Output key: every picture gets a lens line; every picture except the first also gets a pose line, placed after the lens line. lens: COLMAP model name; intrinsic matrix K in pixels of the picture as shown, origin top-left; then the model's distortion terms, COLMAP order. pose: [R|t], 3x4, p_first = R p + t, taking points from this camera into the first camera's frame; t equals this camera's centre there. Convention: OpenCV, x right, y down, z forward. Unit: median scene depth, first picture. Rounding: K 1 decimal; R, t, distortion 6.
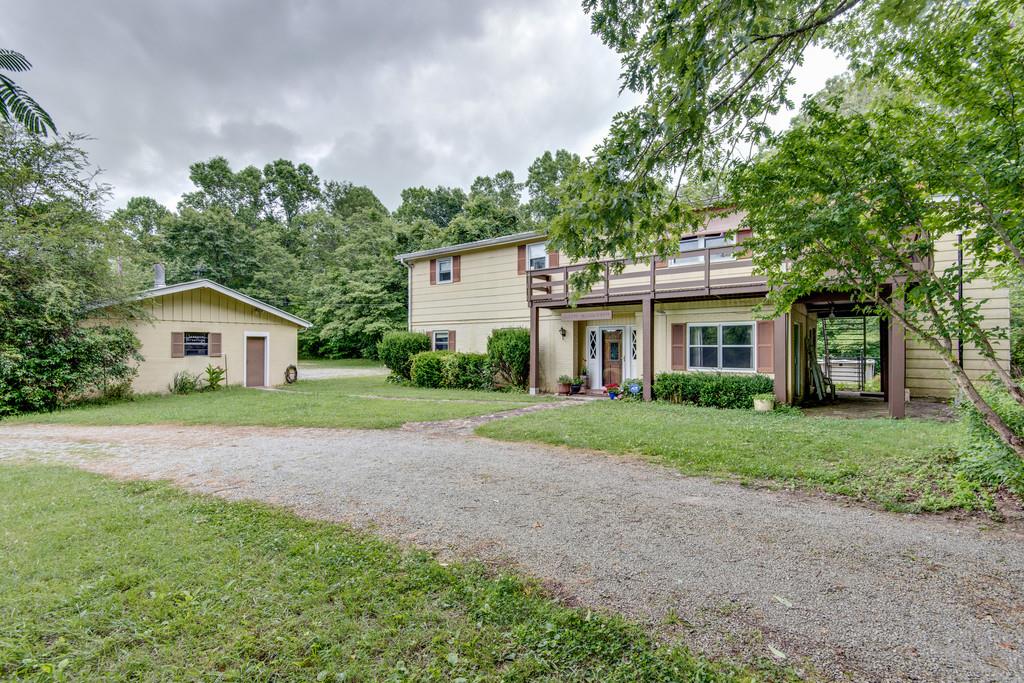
lens RADIAL K [[458.6, 0, 515.0], [0, 458.6, 340.6], [0, 0, 1]] dist [0.000901, -0.000296]
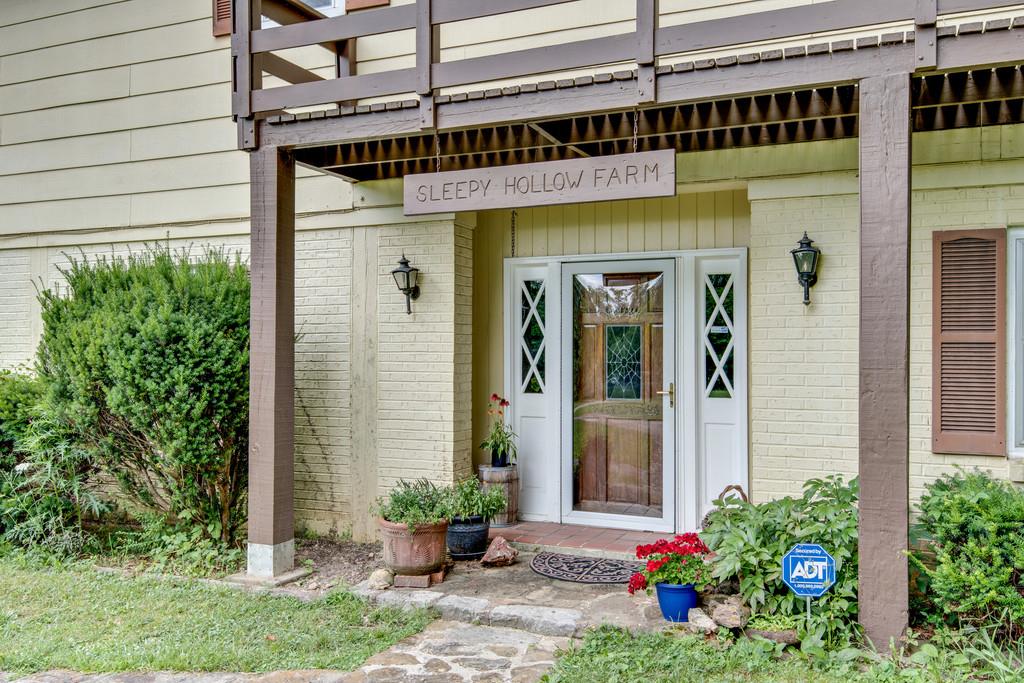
lens RADIAL K [[898.3, 0, 514.9], [0, 898.3, 339.0], [0, 0, 1]] dist [0.006404, 0.001519]
pose [[0.972363, 0.001164, 0.233469, 0.053025], [-0.002295, 0.999987, 0.004573, 0.008832], [-0.233461, -0.004982, 0.972353, 0.564575]]
